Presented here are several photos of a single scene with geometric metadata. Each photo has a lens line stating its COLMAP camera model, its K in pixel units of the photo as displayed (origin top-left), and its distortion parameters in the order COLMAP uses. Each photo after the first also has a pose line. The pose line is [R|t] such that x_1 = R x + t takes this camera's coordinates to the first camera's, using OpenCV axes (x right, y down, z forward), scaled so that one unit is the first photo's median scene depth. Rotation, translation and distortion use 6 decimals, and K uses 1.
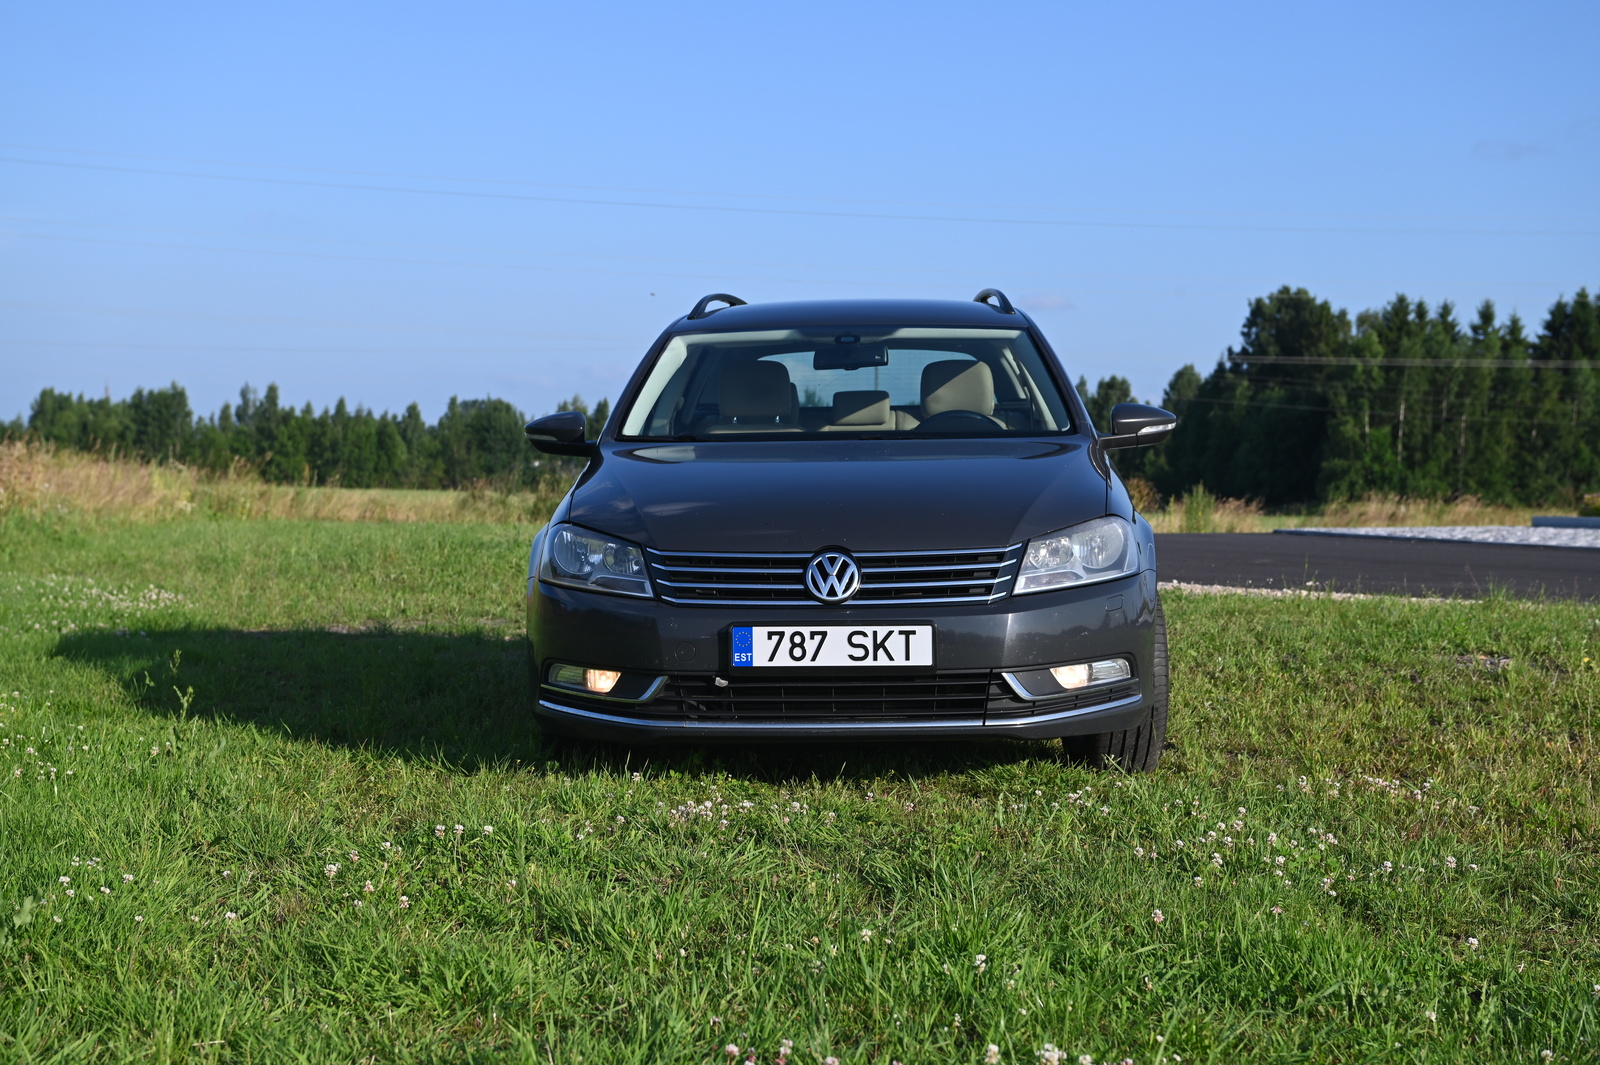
lens RADIAL K [[2716.5, 0, 801.0], [0, 2716.5, 530.7], [0, 0, 1]] dist [-0.010325, 0.000000]
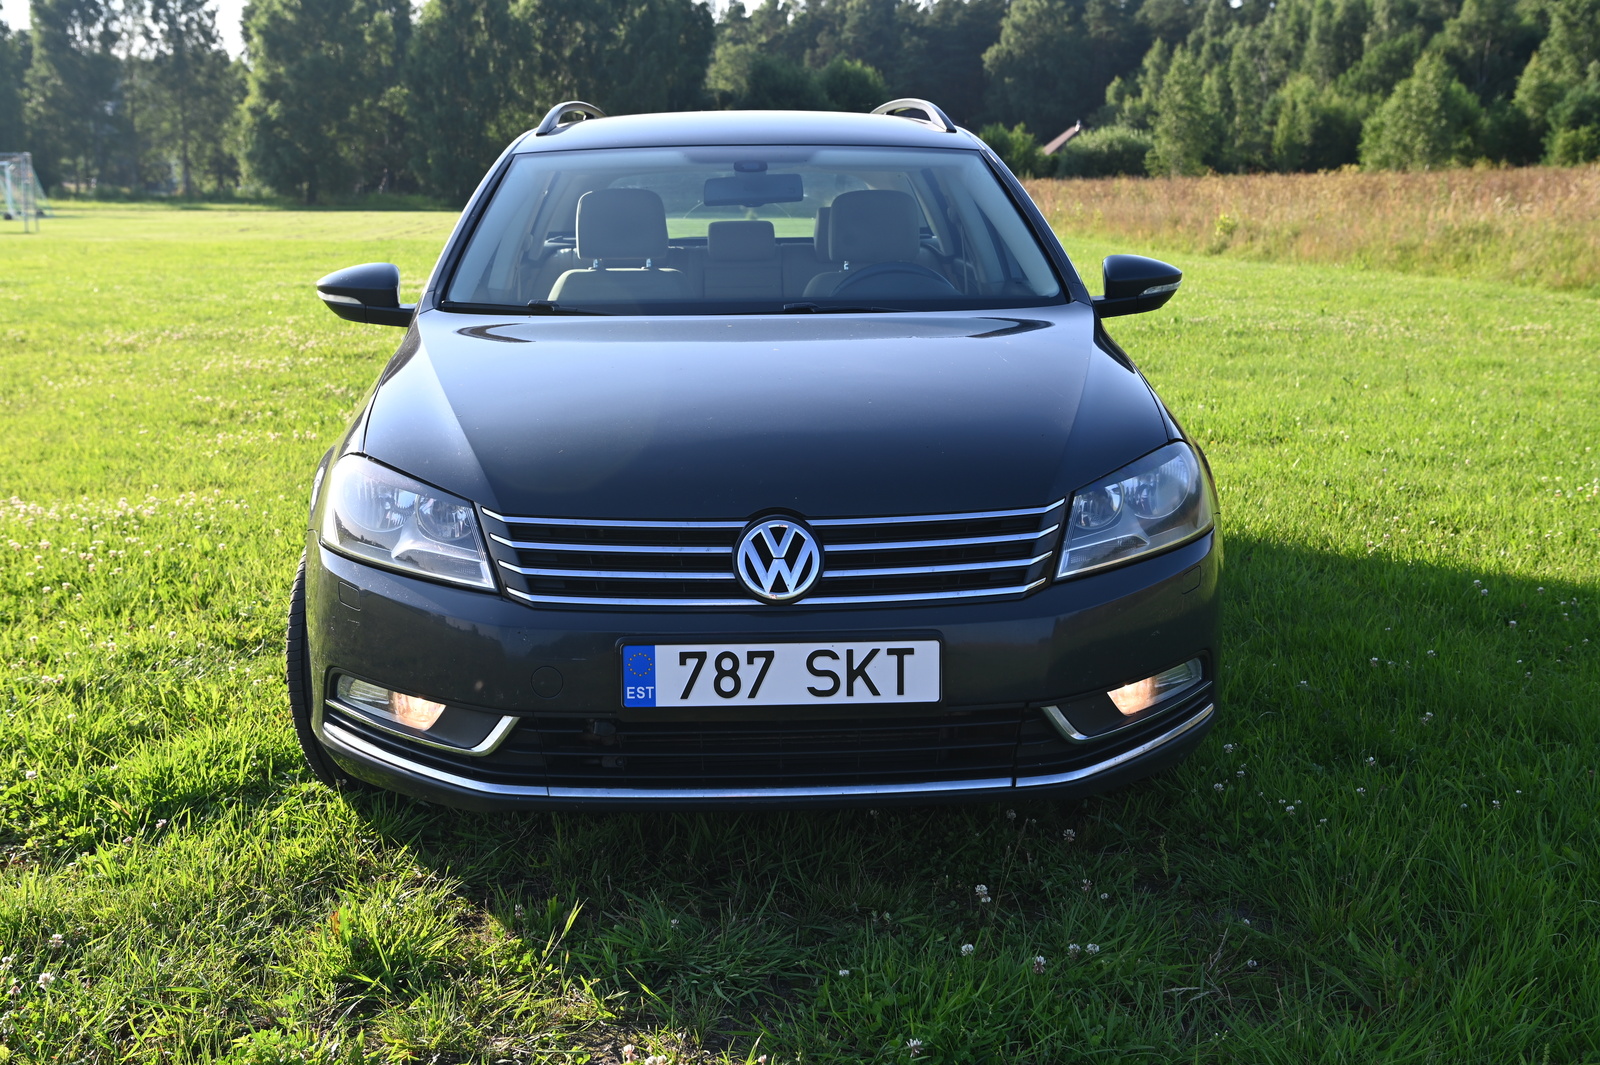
lens RADIAL K [[2138.8, 0, 796.4], [0, 2138.8, 534.6], [0, 0, 1]] dist [-0.001110, 0.000000]
pose [[0.995824, -0.010913, 0.090644, -0.029490], [0.001566, 0.994726, 0.102555, -0.040067], [-0.091285, -0.101985, 0.990589, 0.504737]]
